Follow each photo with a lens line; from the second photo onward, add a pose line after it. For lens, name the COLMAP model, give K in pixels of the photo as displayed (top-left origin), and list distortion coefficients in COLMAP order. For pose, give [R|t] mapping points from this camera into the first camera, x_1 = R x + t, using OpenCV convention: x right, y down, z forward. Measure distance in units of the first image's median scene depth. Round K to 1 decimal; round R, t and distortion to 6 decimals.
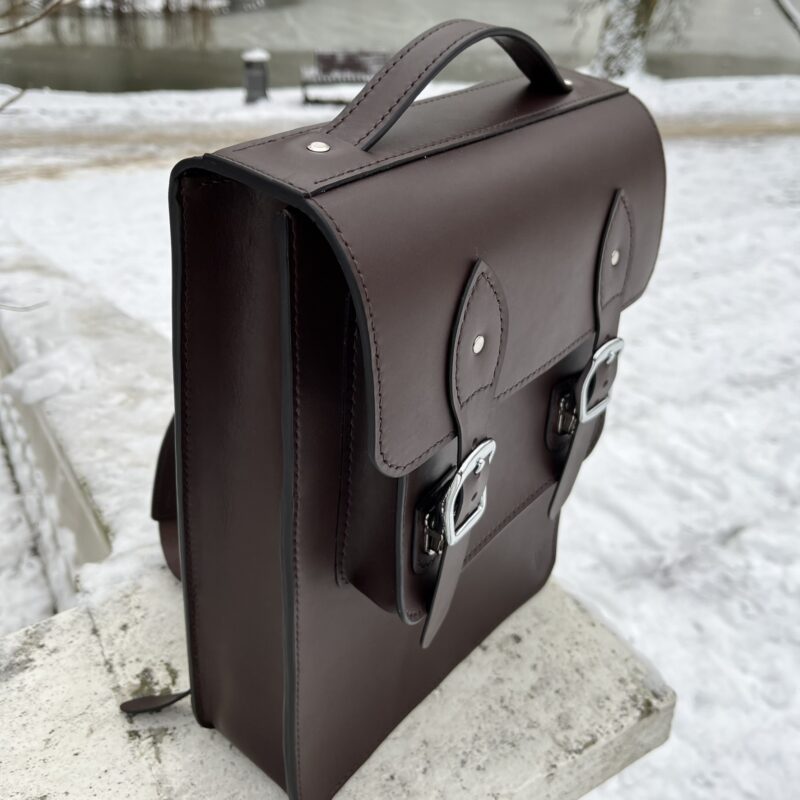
lens RADIAL K [[817.5, 0, 400.5], [0, 817.5, 356.3], [0, 0, 1]] dist [0.031576, -0.042011]
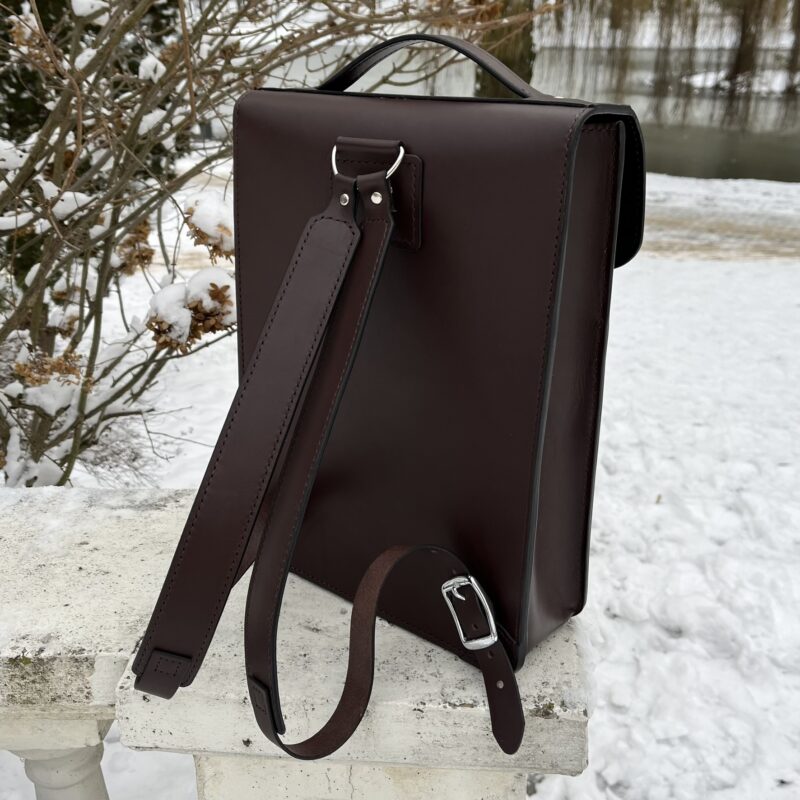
lens RADIAL K [[939.1, 0, 401.5], [0, 939.1, 371.0], [0, 0, 1]] dist [0.063614, -0.071427]
pose [[0.804372, 0.190696, -0.562690, 0.710190], [-0.251951, 0.967198, -0.032383, 0.105959], [0.538058, 0.167818, 0.826033, -0.119617]]
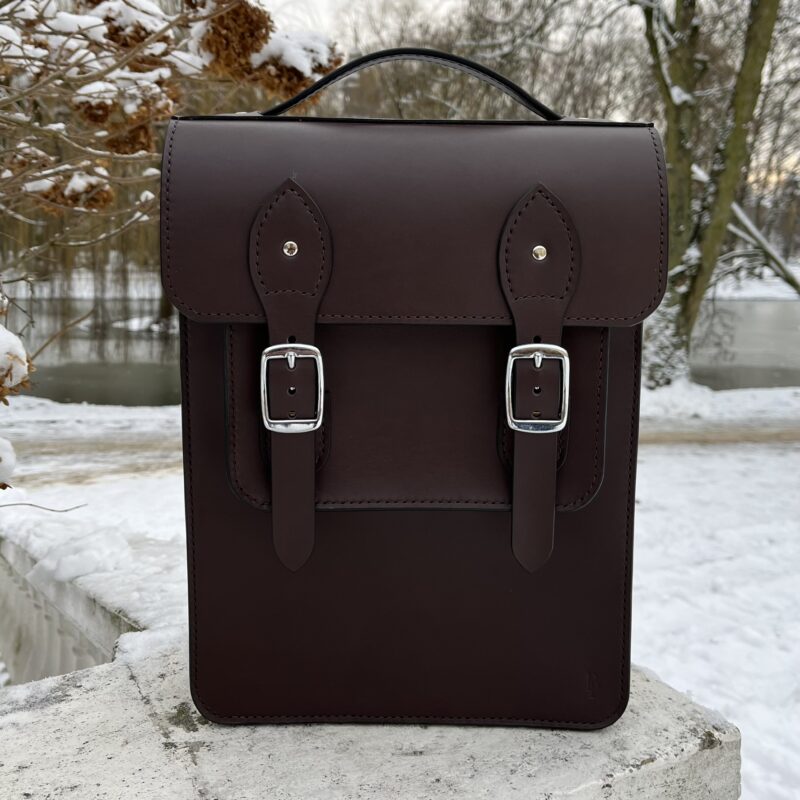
lens RADIAL K [[884.1, 0, 407.2], [0, 884.1, 351.7], [0, 0, 1]] dist [0.013950, 0.004564]
pose [[0.999220, -0.011481, -0.037773, -0.000971], [-0.003178, 0.930289, -0.366813, 0.378905], [0.039351, 0.366647, 0.929527, -0.117220]]
